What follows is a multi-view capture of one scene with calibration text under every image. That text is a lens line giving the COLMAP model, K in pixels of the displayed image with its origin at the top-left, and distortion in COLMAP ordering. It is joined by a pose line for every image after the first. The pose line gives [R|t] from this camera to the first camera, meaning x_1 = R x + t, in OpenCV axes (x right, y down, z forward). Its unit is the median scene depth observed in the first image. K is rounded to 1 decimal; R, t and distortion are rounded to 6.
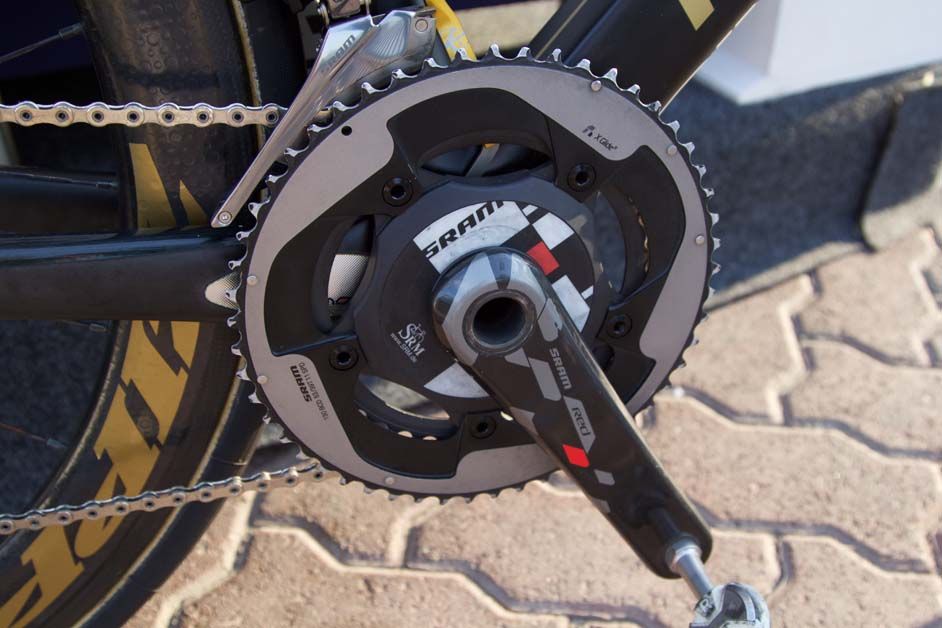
lens RADIAL K [[1162.1, 0, 471.0], [0, 1162.1, 314.0], [0, 0, 1]] dist [-0.156734, 0.084653]
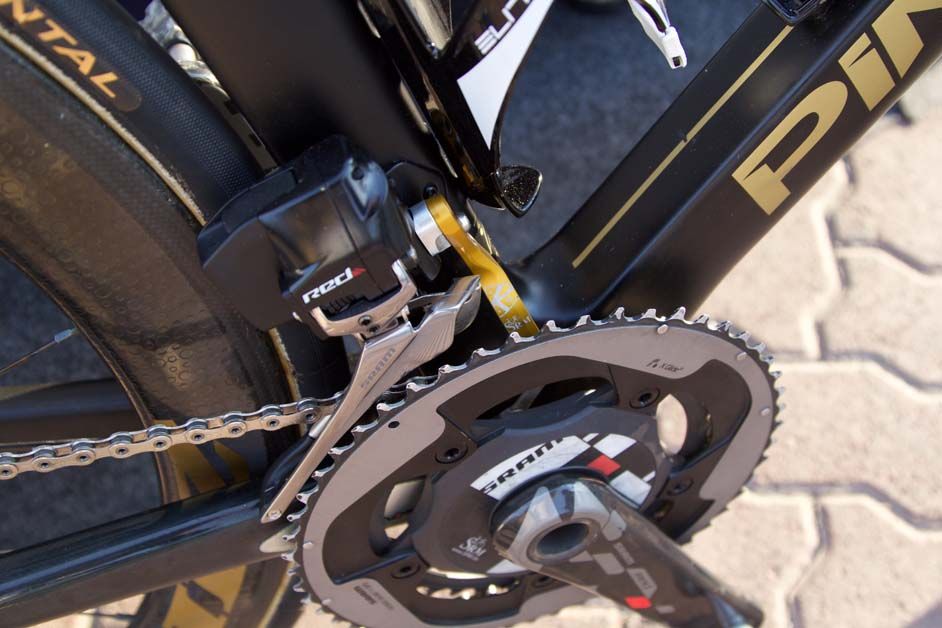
lens RADIAL K [[1162.1, 0, 471.0], [0, 1162.1, 314.0], [0, 0, 1]] dist [-0.156734, 0.084653]
pose [[0.996634, -0.081939, -0.002732, -0.023738], [0.077665, 0.932926, 0.351593, -0.353175], [-0.026260, -0.350622, 0.936149, 0.110363]]
